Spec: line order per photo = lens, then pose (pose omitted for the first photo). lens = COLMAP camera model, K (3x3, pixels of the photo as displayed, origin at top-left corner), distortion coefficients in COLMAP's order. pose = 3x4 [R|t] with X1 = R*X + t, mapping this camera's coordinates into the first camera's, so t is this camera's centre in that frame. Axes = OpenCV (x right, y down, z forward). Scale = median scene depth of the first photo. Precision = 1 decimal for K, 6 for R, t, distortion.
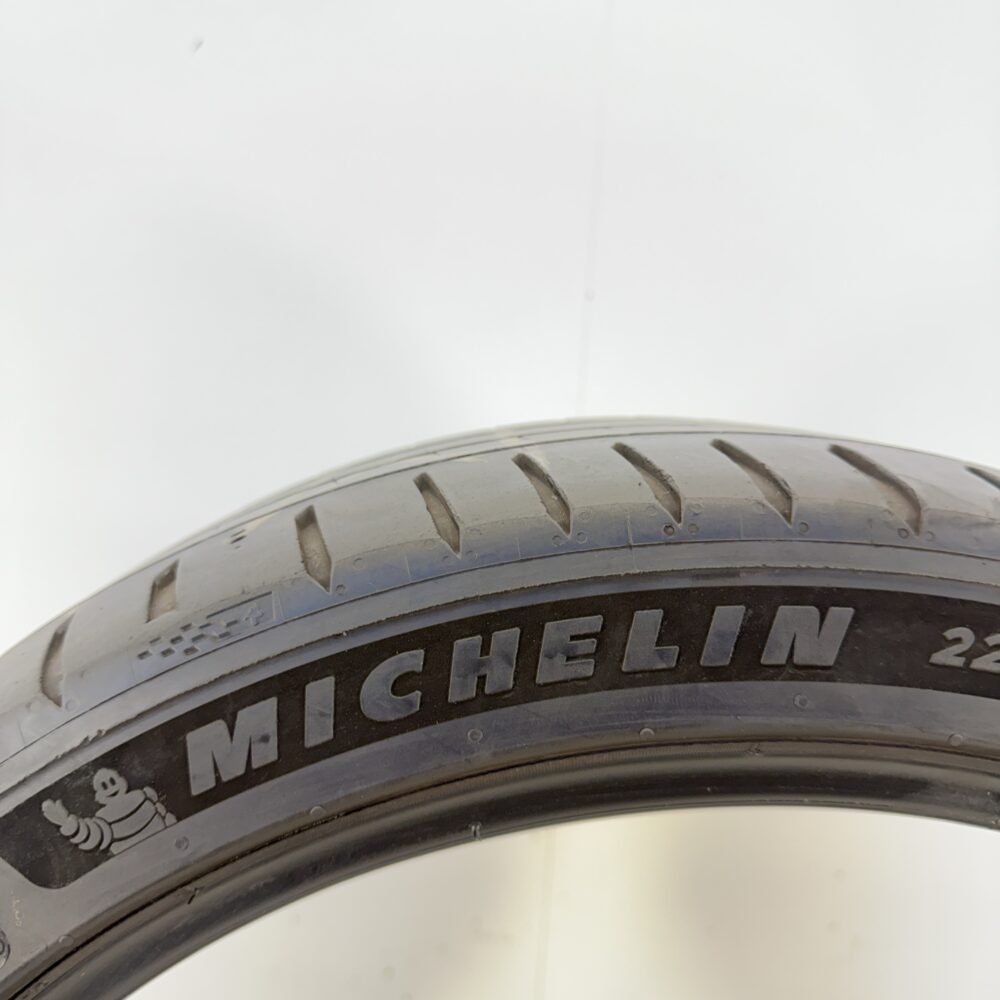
lens RADIAL K [[982.2, 0, 500.0], [0, 982.2, 500.0], [0, 0, 1]] dist [0.156341, -0.455403]
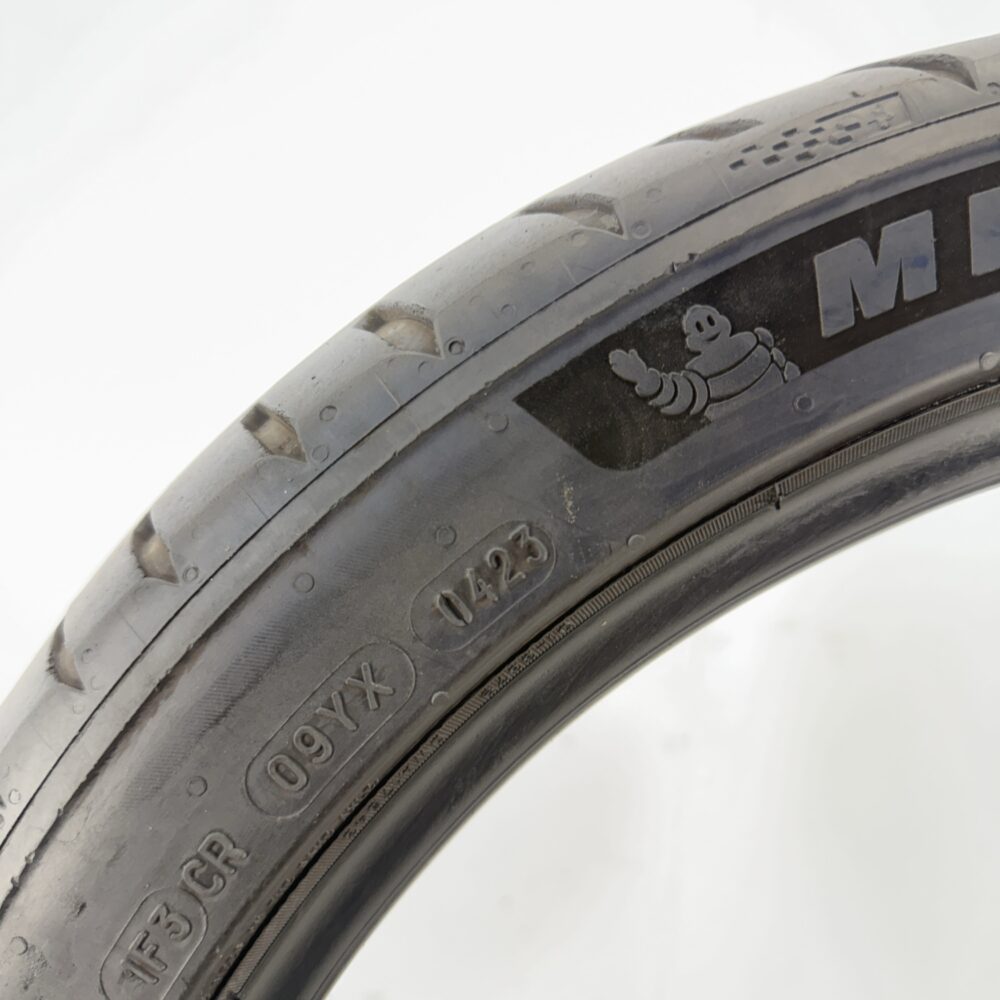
lens RADIAL K [[982.2, 0, 500.0], [0, 982.2, 500.0], [0, 0, 1]] dist [0.156341, -0.455403]
pose [[0.999440, 0.012014, 0.031239, -0.569537], [-0.011510, 0.999801, -0.016288, 0.431586], [-0.031429, 0.015919, 0.999379, 0.265493]]
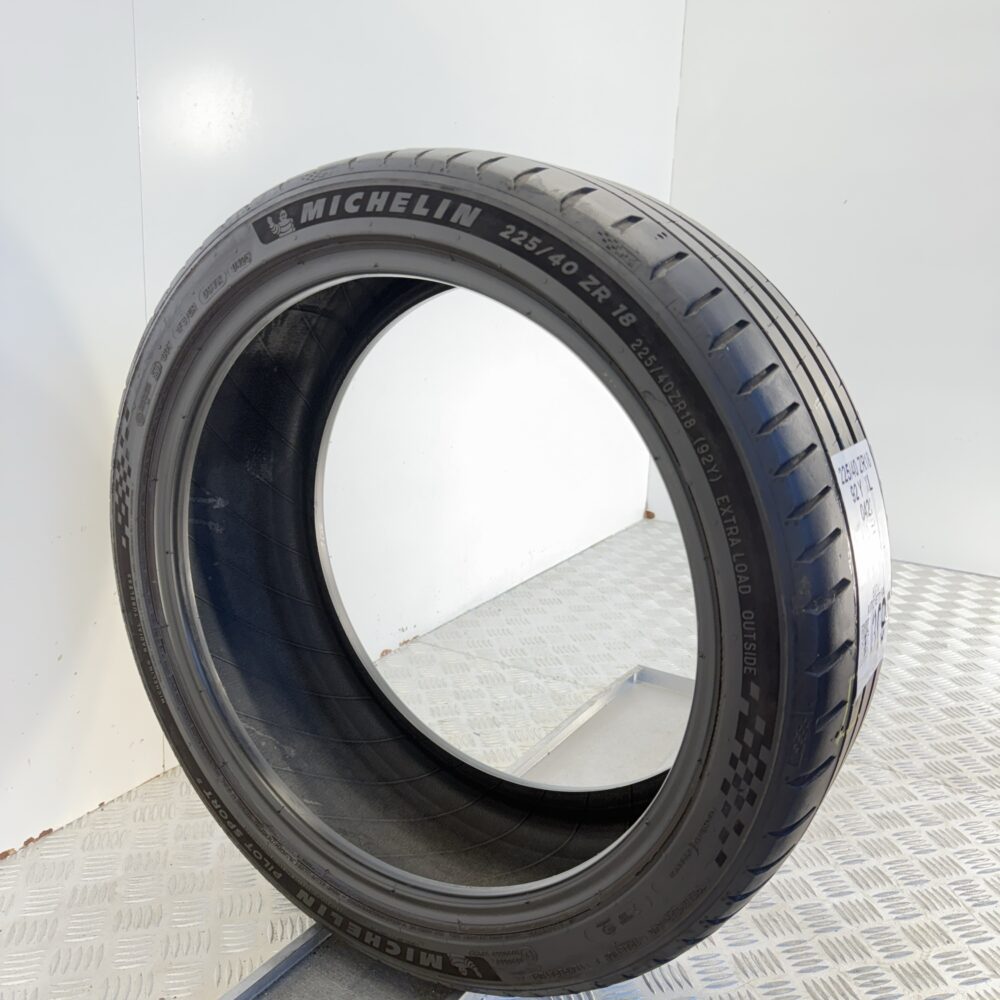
lens RADIAL K [[982.2, 0, 500.0], [0, 982.2, 500.0], [0, 0, 1]] dist [0.156341, -0.455403]
pose [[0.809820, 0.346152, -0.473677, 2.060005], [-0.258392, 0.935305, 0.241740, 0.188259], [0.526712, -0.073372, 0.846872, -1.466701]]
